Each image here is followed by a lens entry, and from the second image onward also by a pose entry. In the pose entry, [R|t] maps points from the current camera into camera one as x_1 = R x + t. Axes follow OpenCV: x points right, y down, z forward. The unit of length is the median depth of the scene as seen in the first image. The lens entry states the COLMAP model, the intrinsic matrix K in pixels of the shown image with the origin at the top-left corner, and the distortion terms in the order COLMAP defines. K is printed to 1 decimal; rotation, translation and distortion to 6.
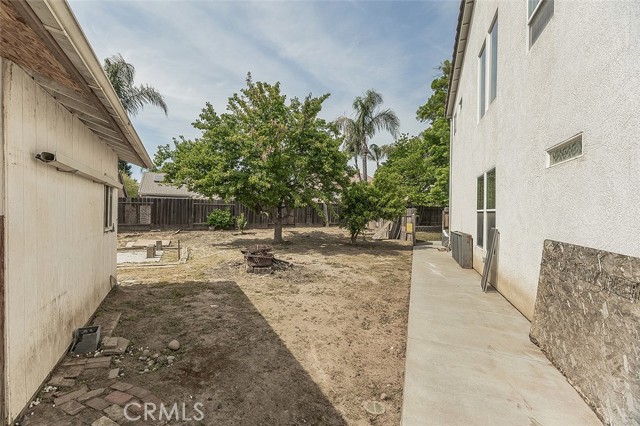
lens RADIAL K [[276.7, 0, 290.9], [0, 276.7, 205.3], [0, 0, 1]] dist [0.002687, 0.000146]
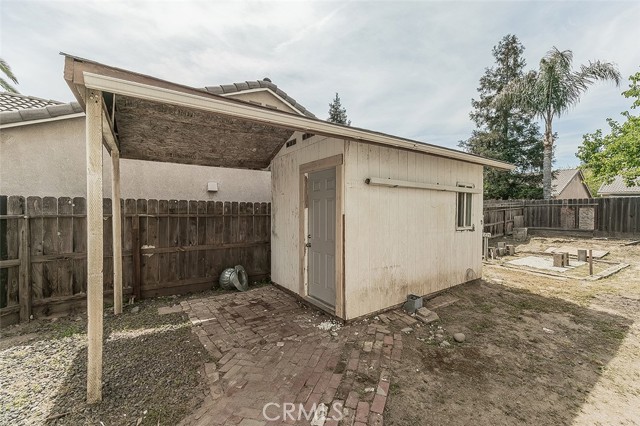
lens RADIAL K [[278.3, 0, 336.7], [0, 278.3, 210.0], [0, 0, 1]] dist [-0.001575, 0.000025]
pose [[0.187851, -0.012817, -0.982114, 0.445545], [0.015845, 0.999824, -0.010018, 0.012370], [0.982070, -0.013680, 0.188021, 0.271899]]
